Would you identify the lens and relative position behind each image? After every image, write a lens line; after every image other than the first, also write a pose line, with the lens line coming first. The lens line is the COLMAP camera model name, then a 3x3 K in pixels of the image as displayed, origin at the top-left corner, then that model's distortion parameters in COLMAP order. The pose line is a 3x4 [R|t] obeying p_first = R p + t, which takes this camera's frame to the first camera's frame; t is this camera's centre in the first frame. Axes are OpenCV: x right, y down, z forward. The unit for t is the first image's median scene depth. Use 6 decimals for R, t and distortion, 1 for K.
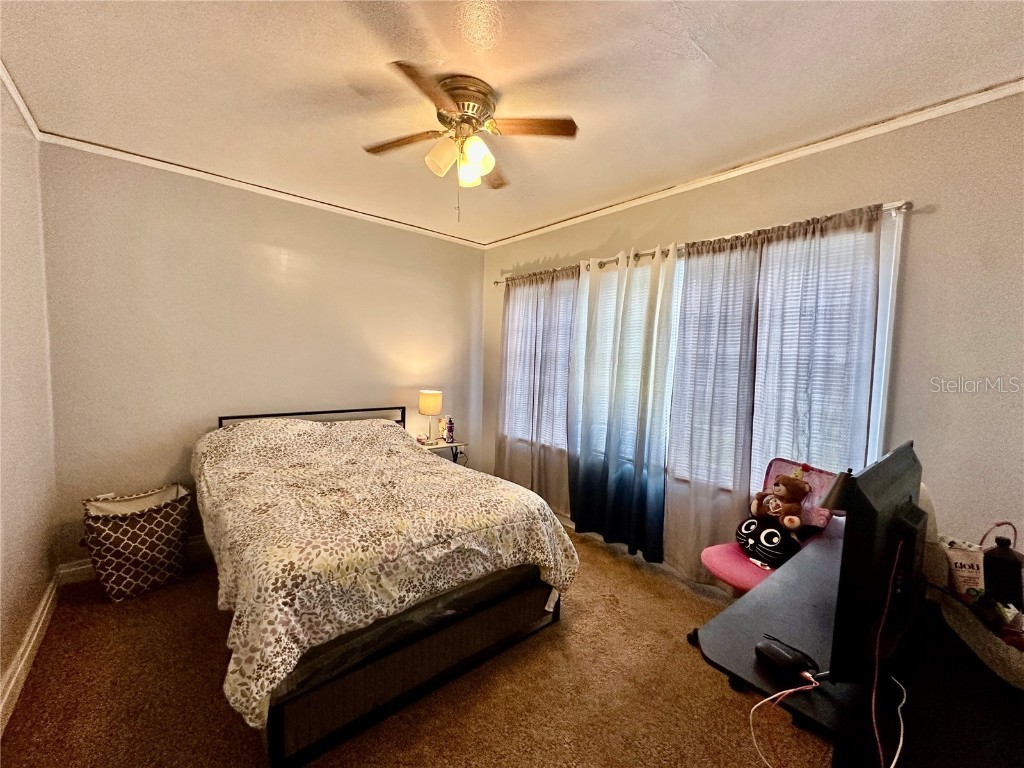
lens RADIAL K [[409.7, 0, 512.8], [0, 409.7, 383.3], [0, 0, 1]] dist [-0.002791, 0.001311]
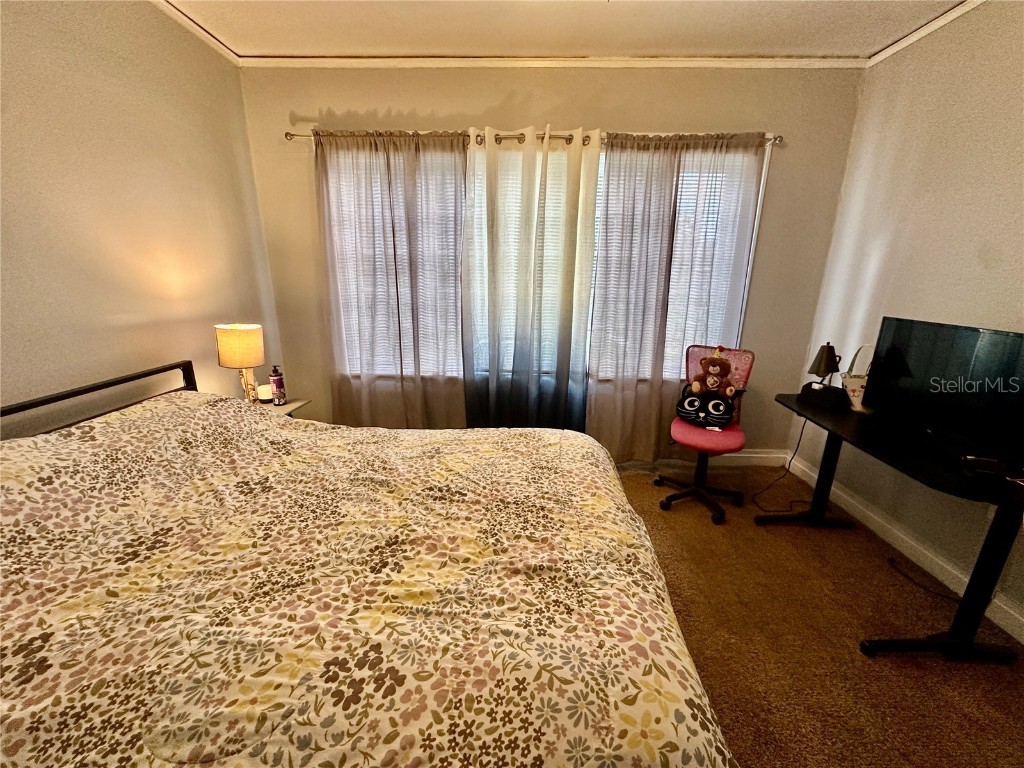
lens RADIAL K [[409.7, 0, 509.0], [0, 409.7, 382.4], [0, 0, 1]] dist [-0.002791, 0.001311]
pose [[0.674417, -0.215989, 0.706053, -0.485918], [0.054534, 0.968216, 0.244097, -0.030349], [-0.736334, -0.126120, 0.664760, 0.454173]]
